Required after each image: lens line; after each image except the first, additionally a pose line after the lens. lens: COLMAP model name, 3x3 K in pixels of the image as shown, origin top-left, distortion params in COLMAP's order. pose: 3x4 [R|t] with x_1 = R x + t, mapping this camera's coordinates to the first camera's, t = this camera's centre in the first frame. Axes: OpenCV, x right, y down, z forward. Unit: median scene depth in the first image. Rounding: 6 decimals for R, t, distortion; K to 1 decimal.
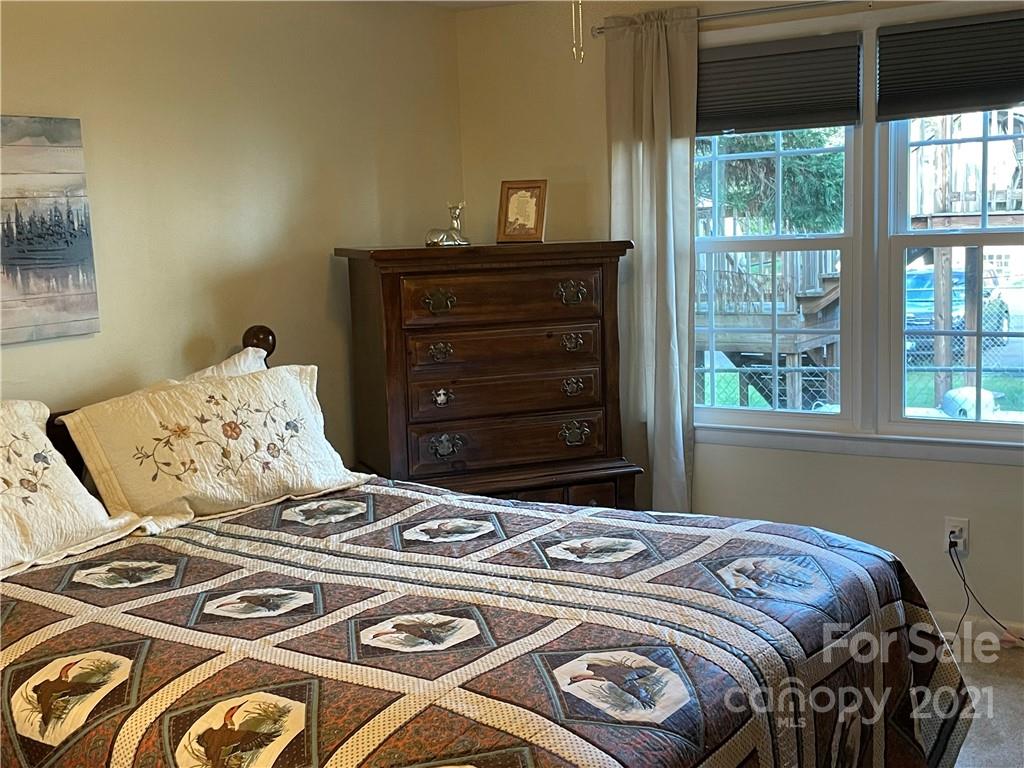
lens RADIAL K [[1273.9, 0, 547.5], [0, 1273.9, 385.5], [0, 0, 1]] dist [0.094222, 0.000000]
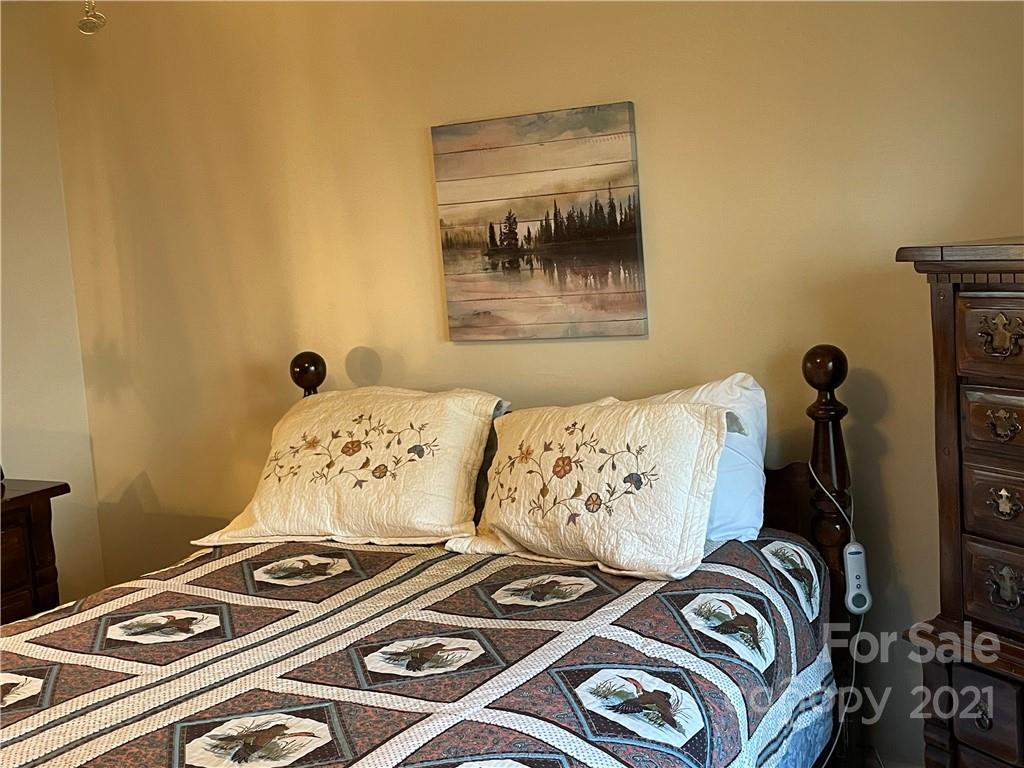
lens RADIAL K [[1273.9, 0, 545.1], [0, 1273.9, 395.6], [0, 0, 1]] dist [0.094222, 0.000000]
pose [[0.069211, 0.152532, -0.985872, 0.575216], [-0.069895, 0.986555, 0.147731, -0.134631], [0.995150, 0.058683, 0.078942, 0.912015]]
